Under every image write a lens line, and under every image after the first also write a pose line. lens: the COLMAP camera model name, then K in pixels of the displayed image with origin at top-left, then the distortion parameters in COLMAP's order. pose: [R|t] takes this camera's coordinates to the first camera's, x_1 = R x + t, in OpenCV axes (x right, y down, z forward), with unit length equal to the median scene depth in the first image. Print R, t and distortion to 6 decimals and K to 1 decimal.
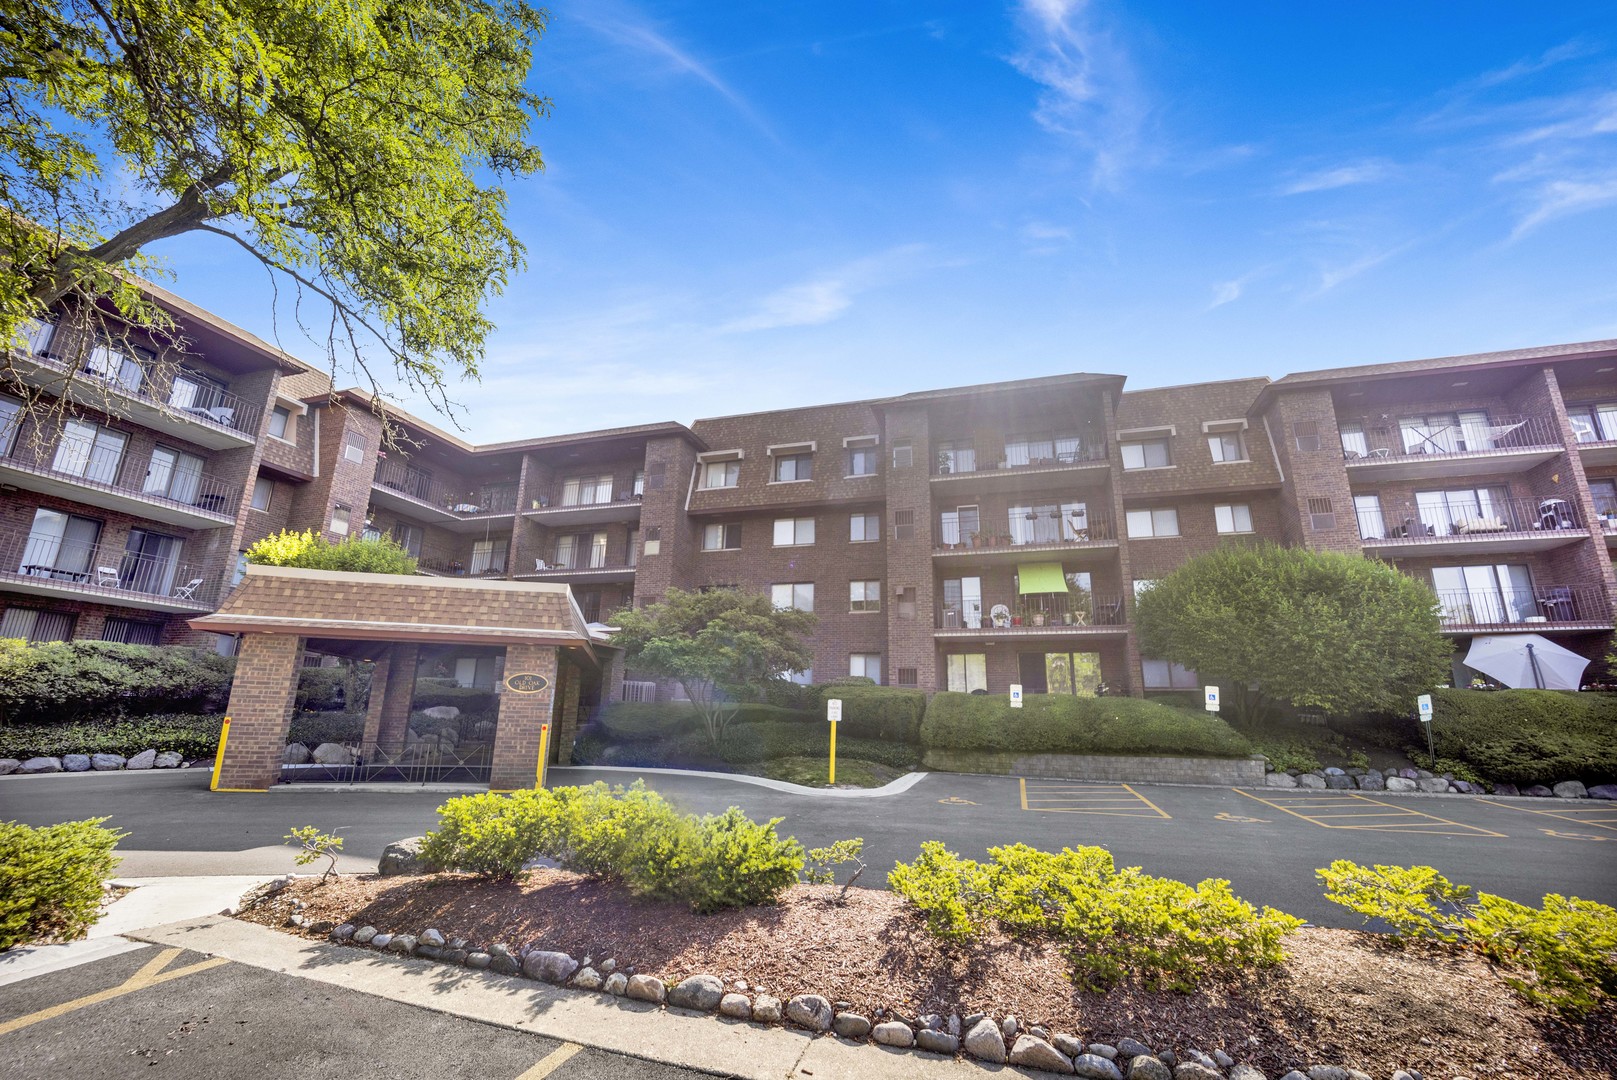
lens RADIAL K [[639.0, 0, 808.5], [0, 639.0, 540.0], [0, 0, 1]] dist [-0.020633, -0.000266]
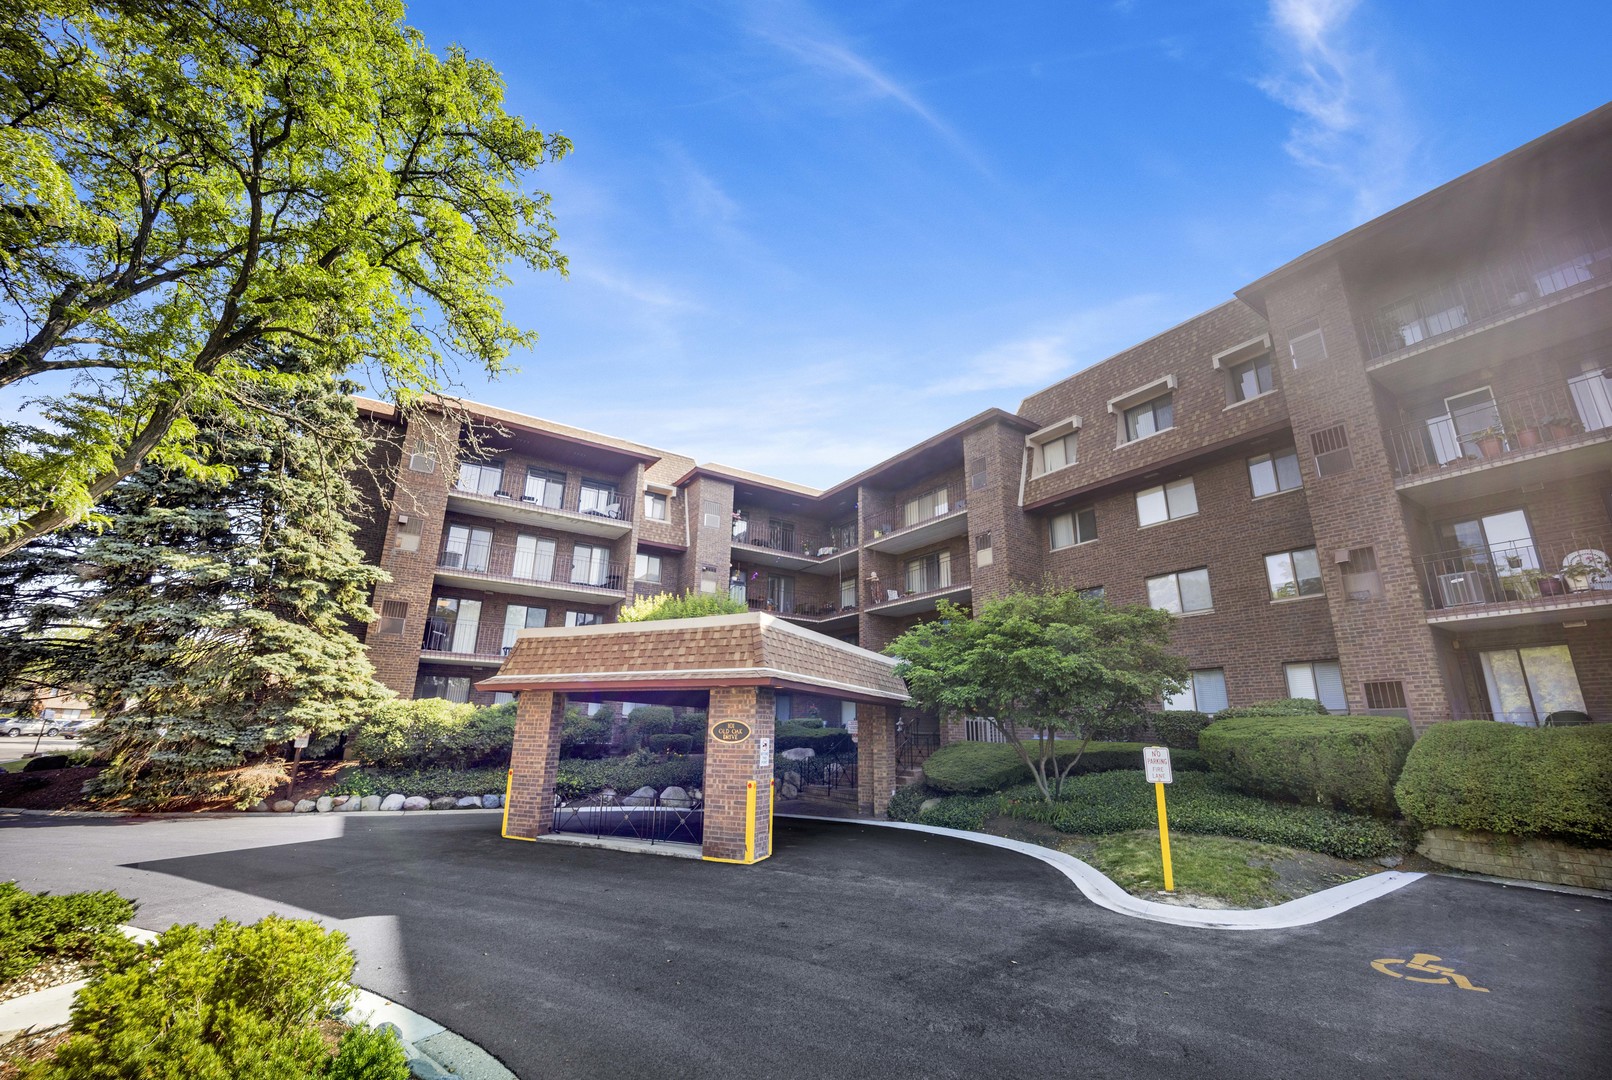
lens RADIAL K [[658.2, 0, 806.0], [0, 658.2, 540.0], [0, 0, 1]] dist [-0.021308, 0.000167]
pose [[0.781656, -0.185771, -0.595401, 0.117478], [0.164315, 0.982225, -0.090747, 0.036776], [0.601676, -0.026901, 0.798287, 0.194521]]
